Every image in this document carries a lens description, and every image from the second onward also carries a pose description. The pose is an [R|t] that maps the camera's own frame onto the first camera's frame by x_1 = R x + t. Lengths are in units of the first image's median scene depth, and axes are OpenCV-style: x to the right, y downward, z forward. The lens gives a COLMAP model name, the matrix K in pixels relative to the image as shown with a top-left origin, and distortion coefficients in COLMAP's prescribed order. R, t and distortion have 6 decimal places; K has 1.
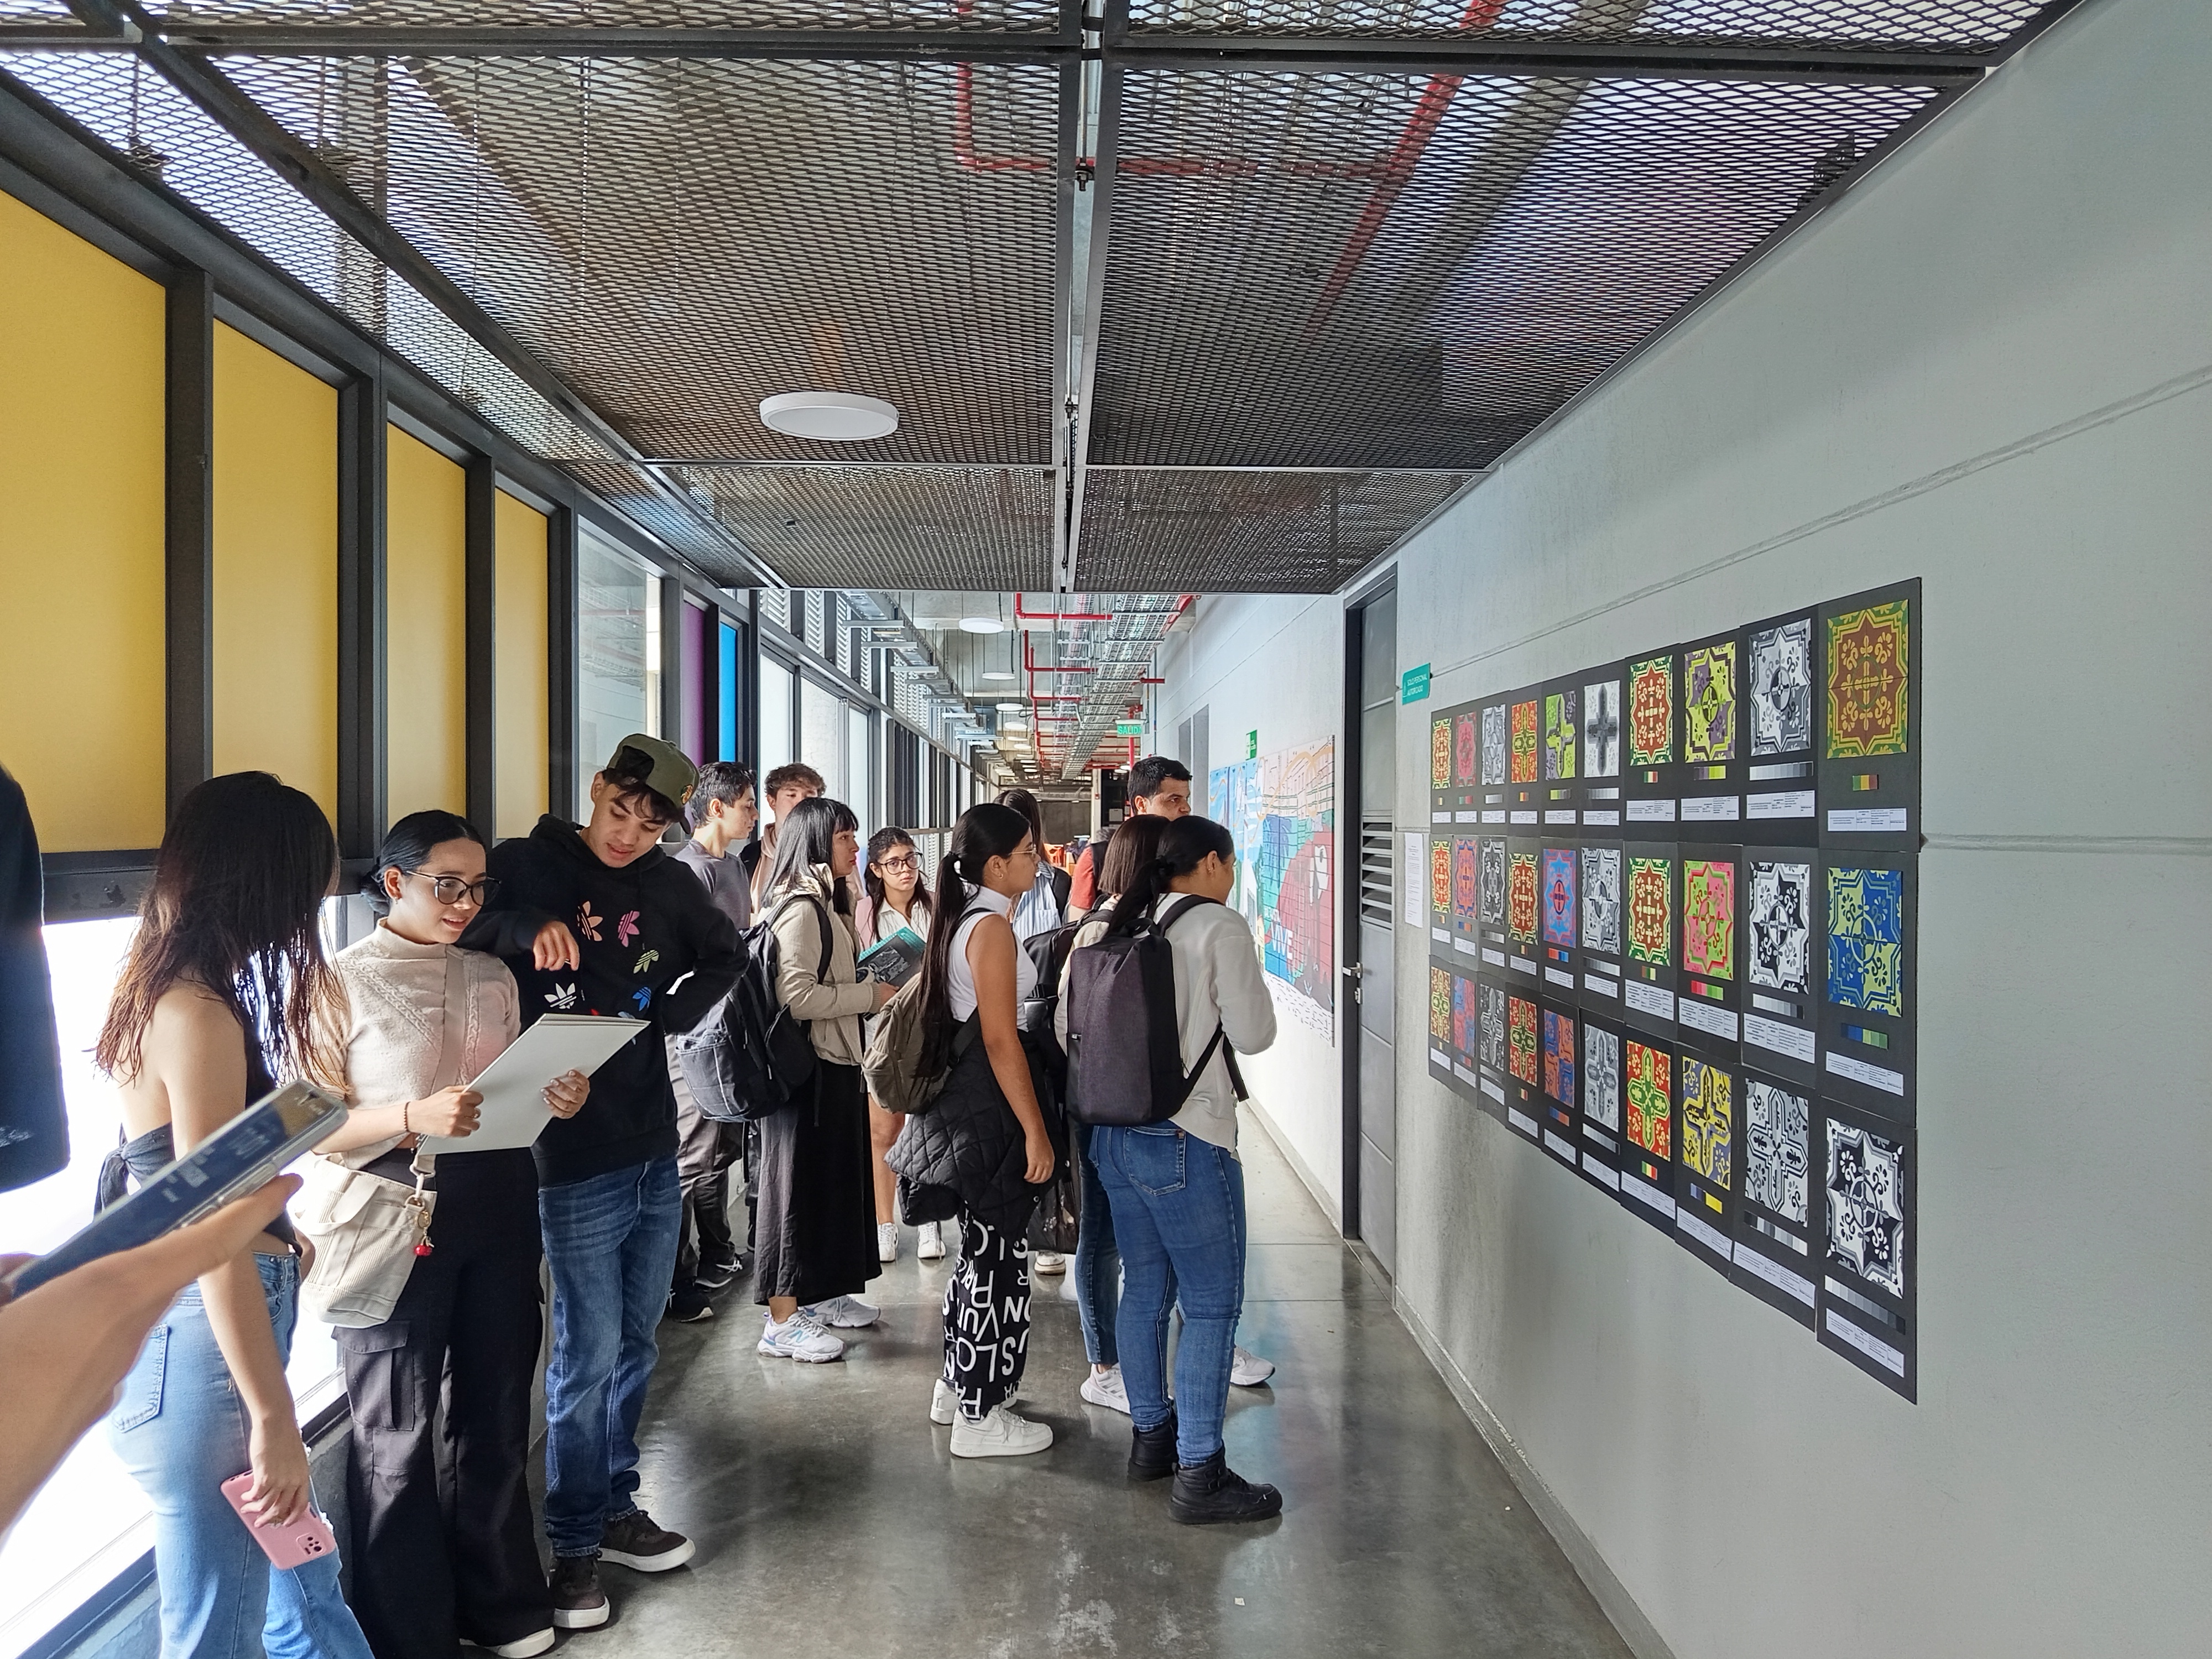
lens RADIAL K [[1523.3, 0, 1106.0], [0, 1523.3, 829.5], [0, 0, 1]] dist [0.135082, -0.248574]
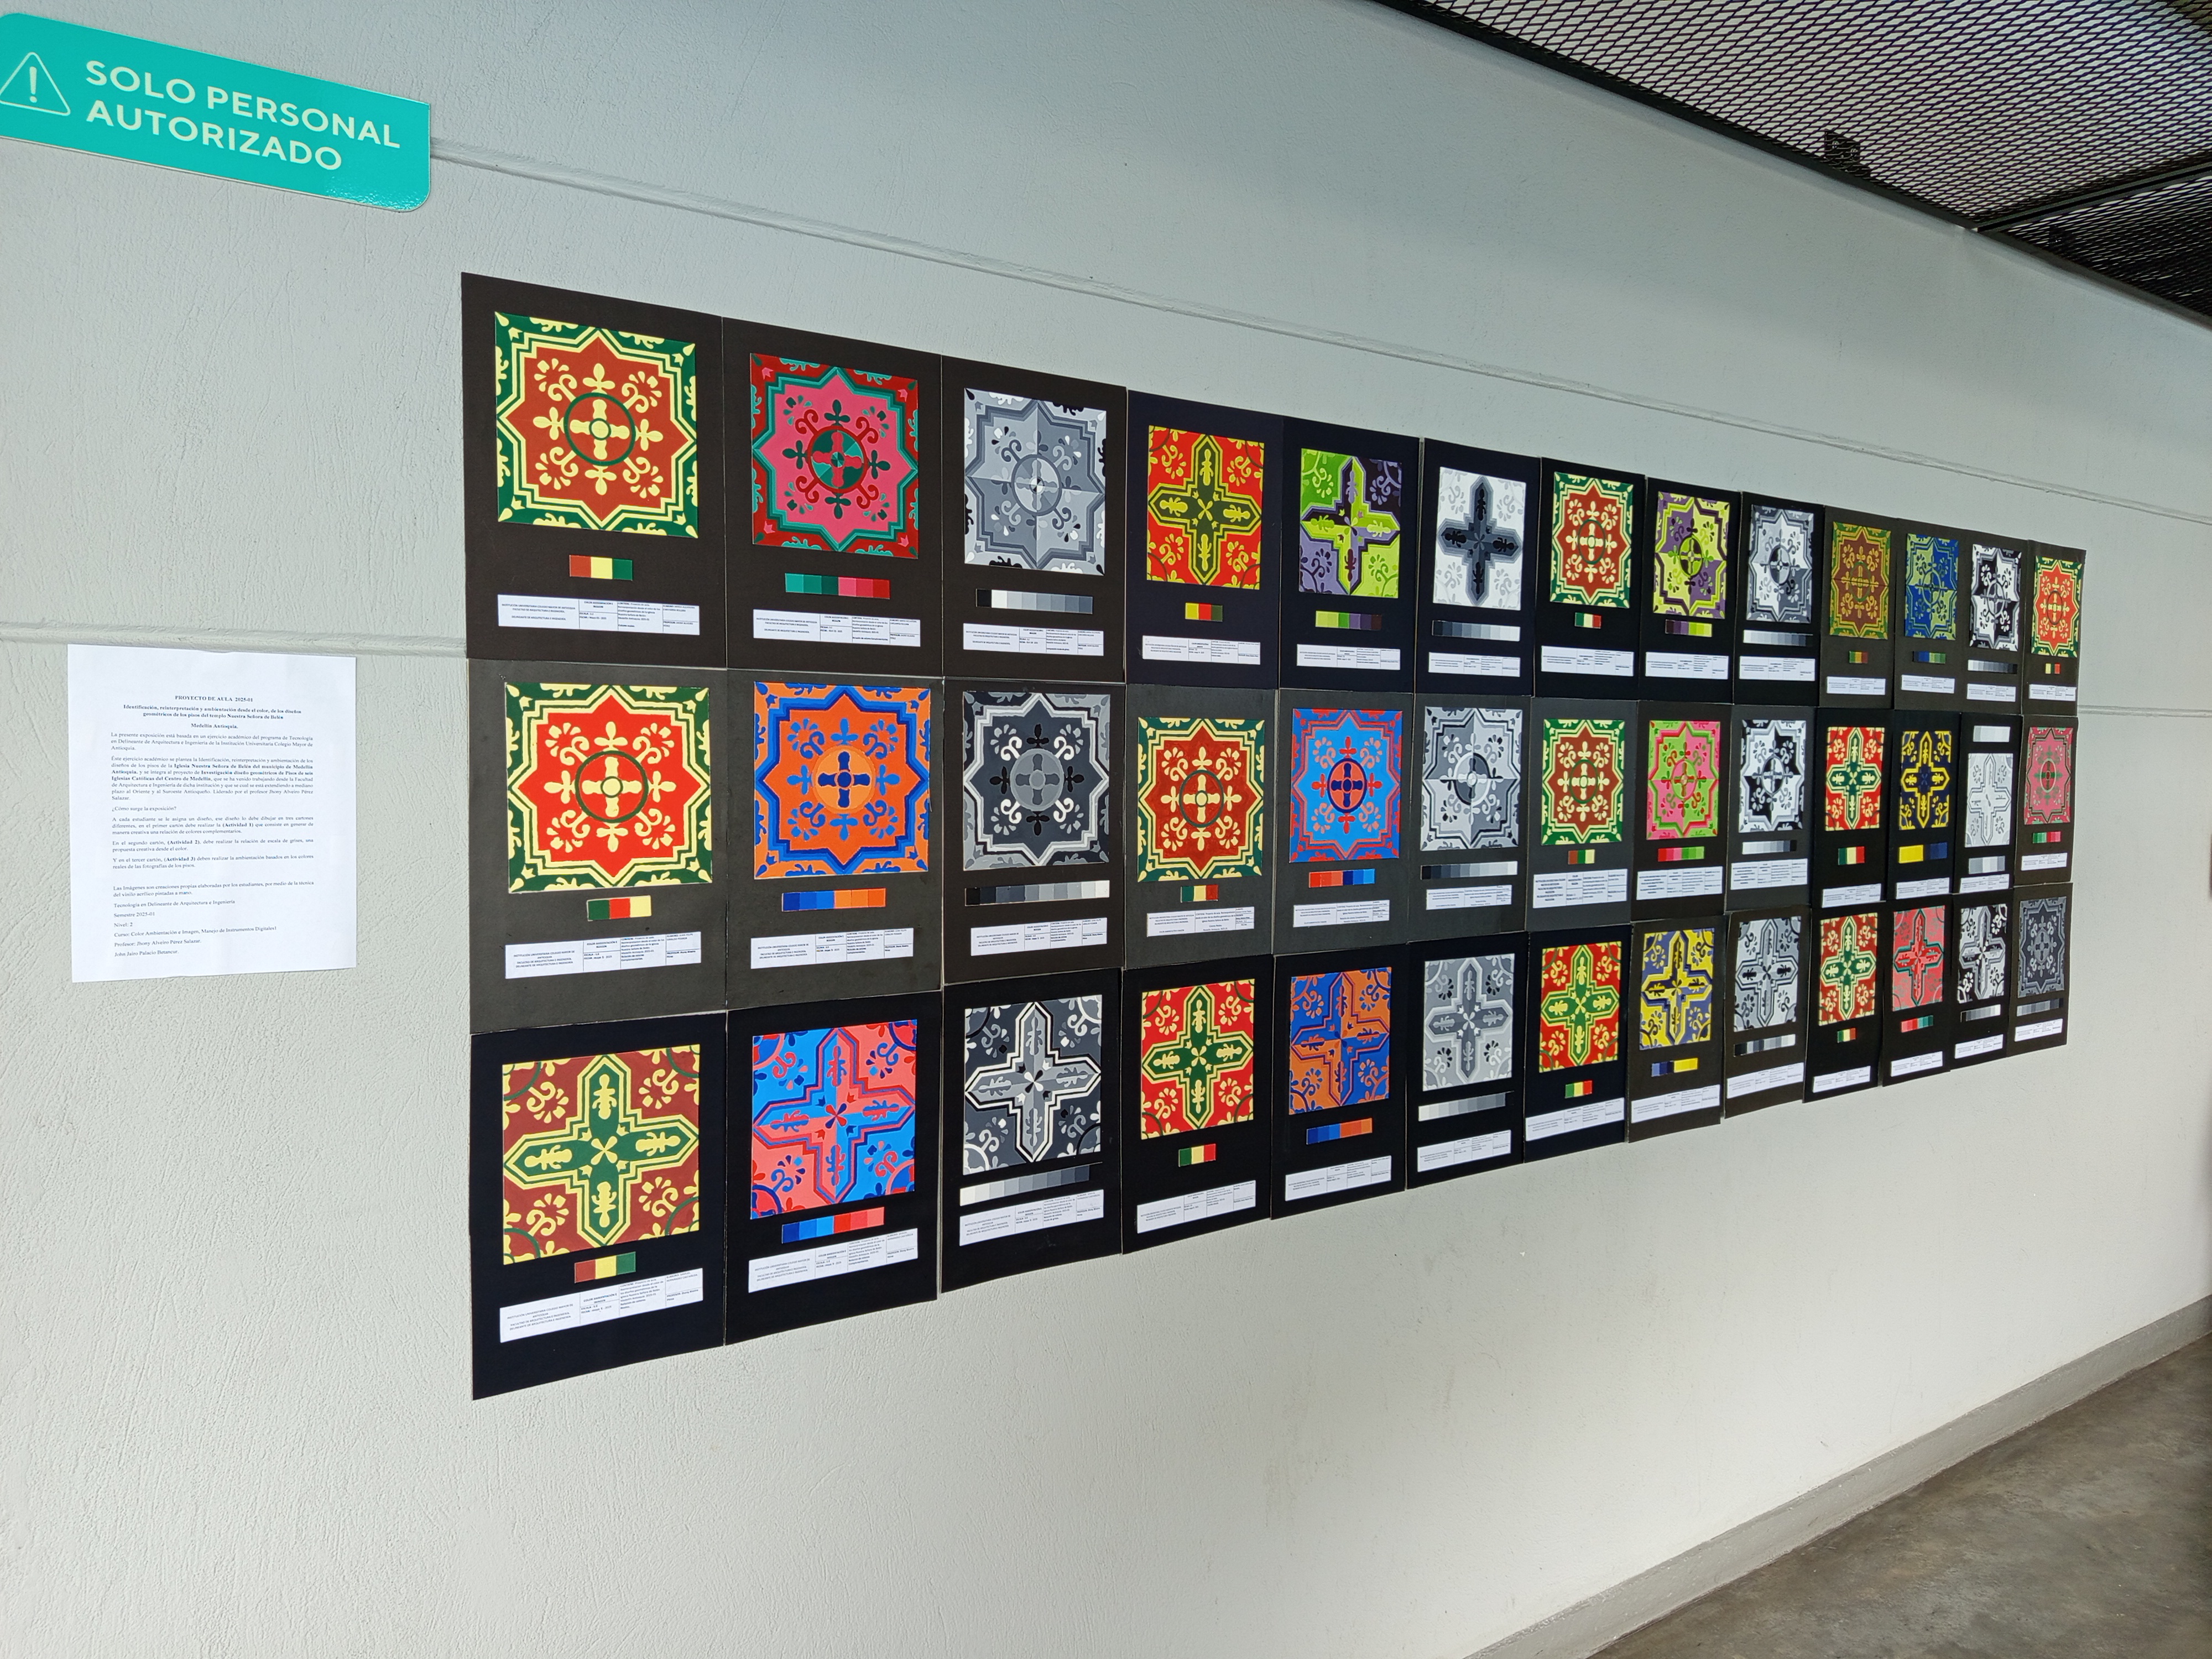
lens RADIAL K [[1504.7, 0, 1086.4], [0, 1504.7, 823.1], [0, 0, 1]] dist [0.093380, -0.168099]
pose [[-0.535396, -0.053703, 0.842892, -0.183445], [-0.004731, 0.998152, 0.060590, 0.024485], [-0.844588, 0.028452, -0.534661, 1.559780]]
